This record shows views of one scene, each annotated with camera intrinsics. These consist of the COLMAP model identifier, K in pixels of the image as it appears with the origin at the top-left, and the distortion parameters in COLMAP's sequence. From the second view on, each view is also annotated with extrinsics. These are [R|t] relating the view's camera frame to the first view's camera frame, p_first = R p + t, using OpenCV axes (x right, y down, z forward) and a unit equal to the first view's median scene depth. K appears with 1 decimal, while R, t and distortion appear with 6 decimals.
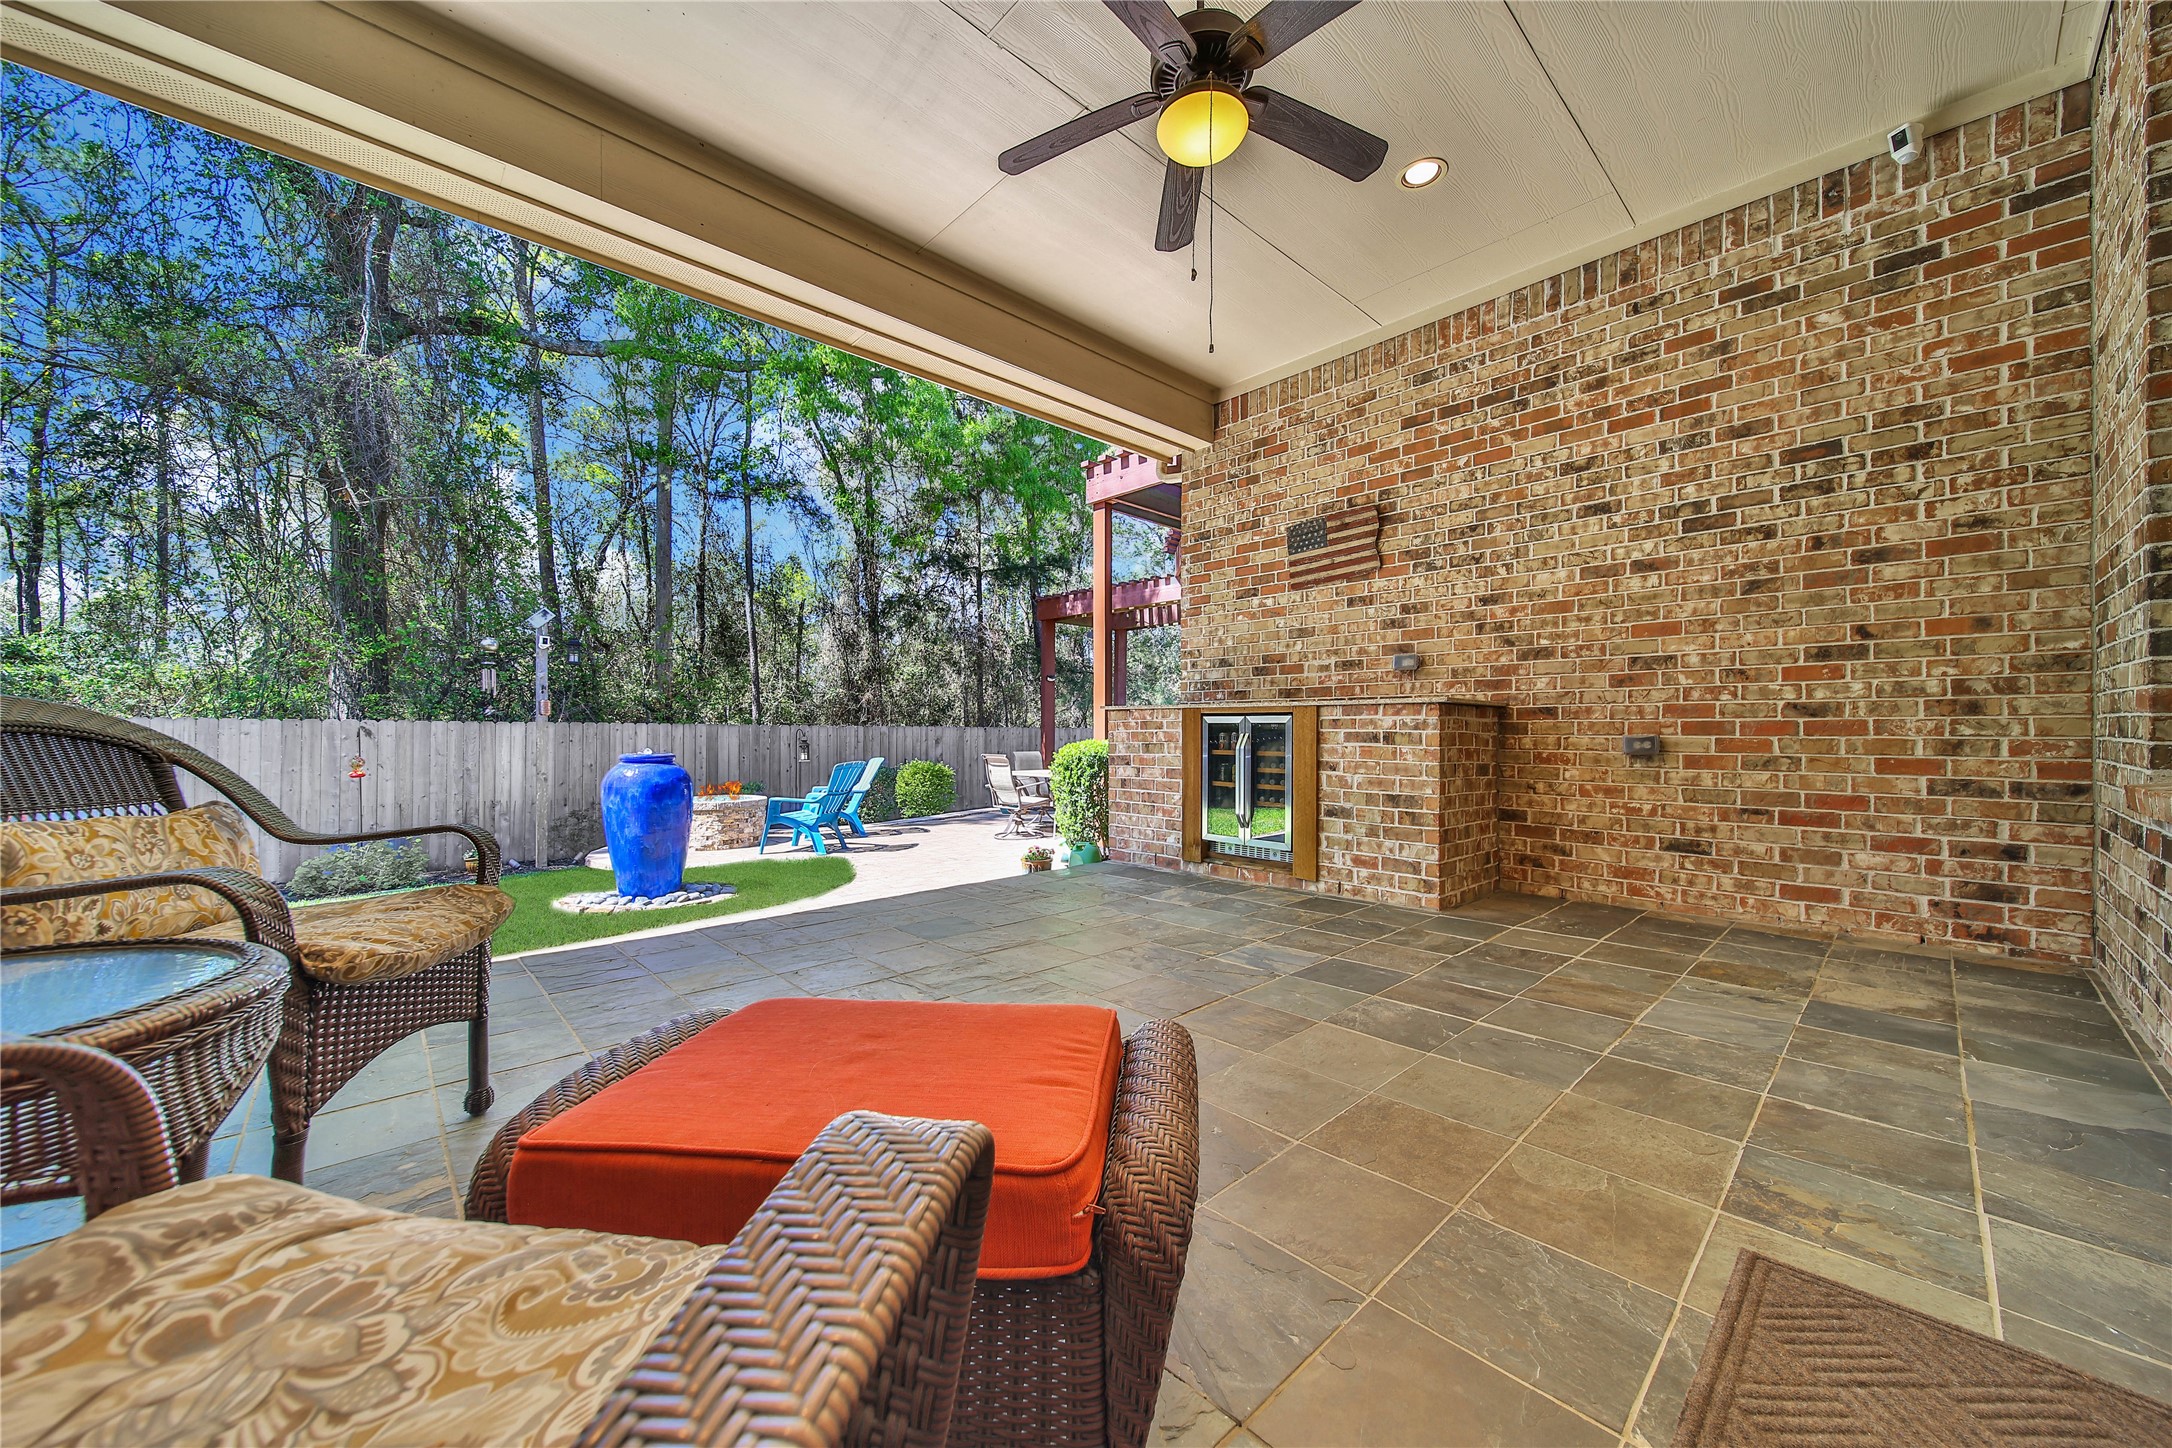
lens RADIAL K [[776.1, 0, 1081.6], [0, 776.1, 712.2], [0, 0, 1]] dist [-0.005849, -0.000094]
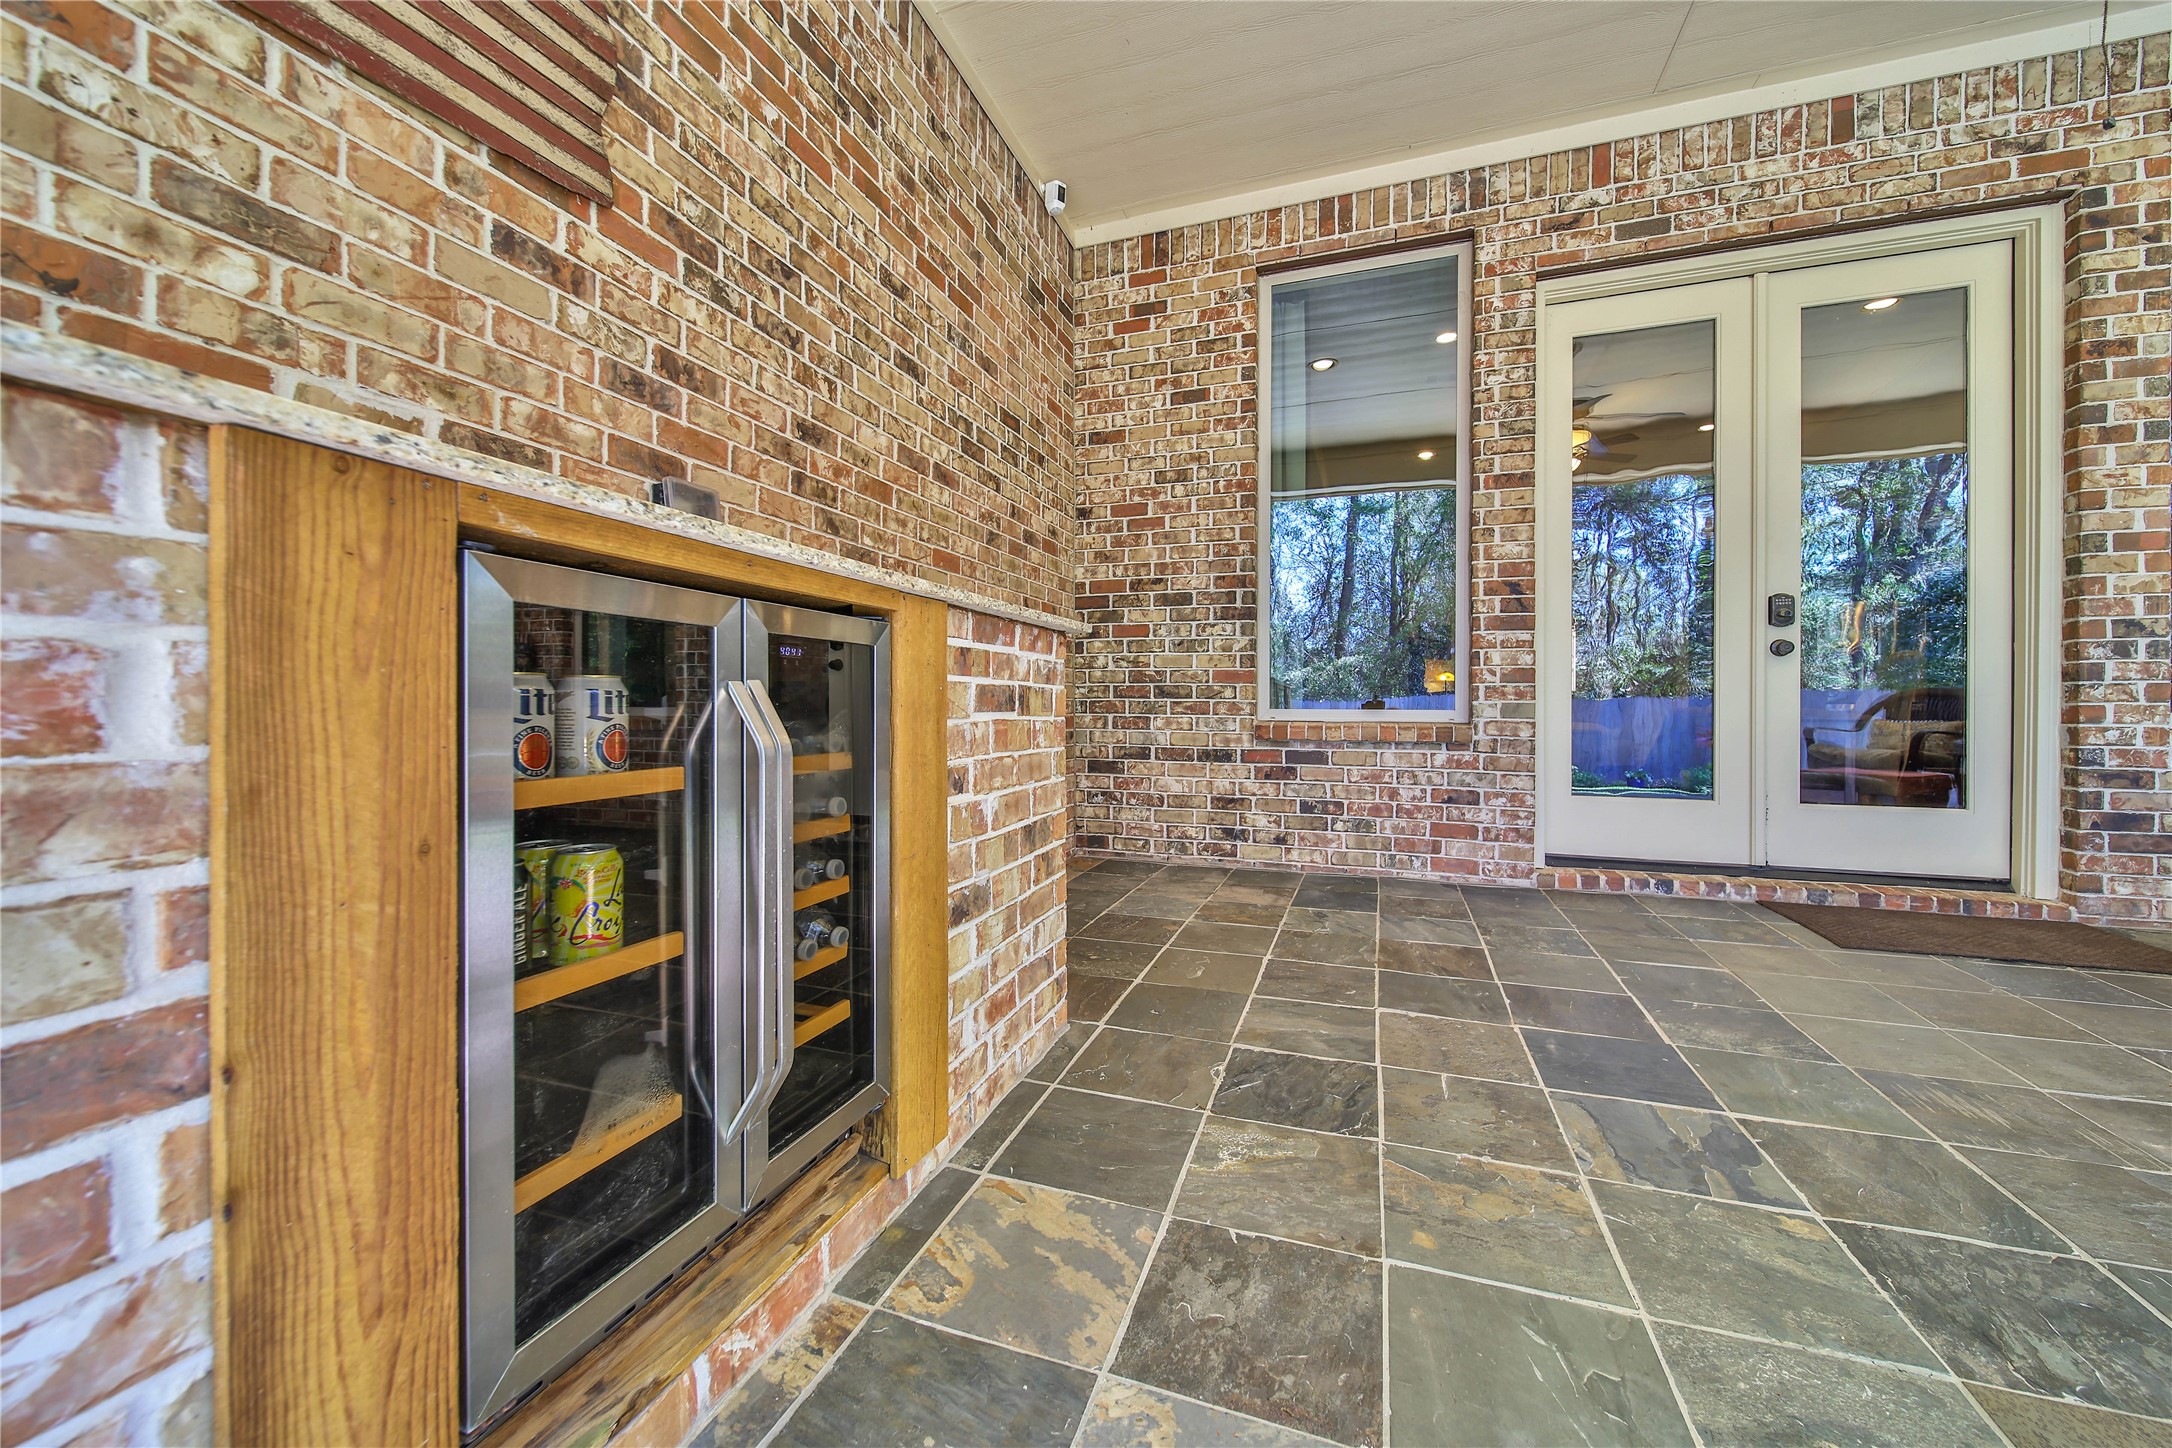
lens RADIAL K [[776.1, 0, 1081.6], [0, 776.1, 712.2], [0, 0, 1]] dist [-0.005849, -0.000094]
pose [[-0.445466, -0.012338, 0.895214, -0.017421], [-0.024350, 0.999702, 0.001661, 0.035970], [-0.894968, -0.021059, -0.445634, 1.088496]]
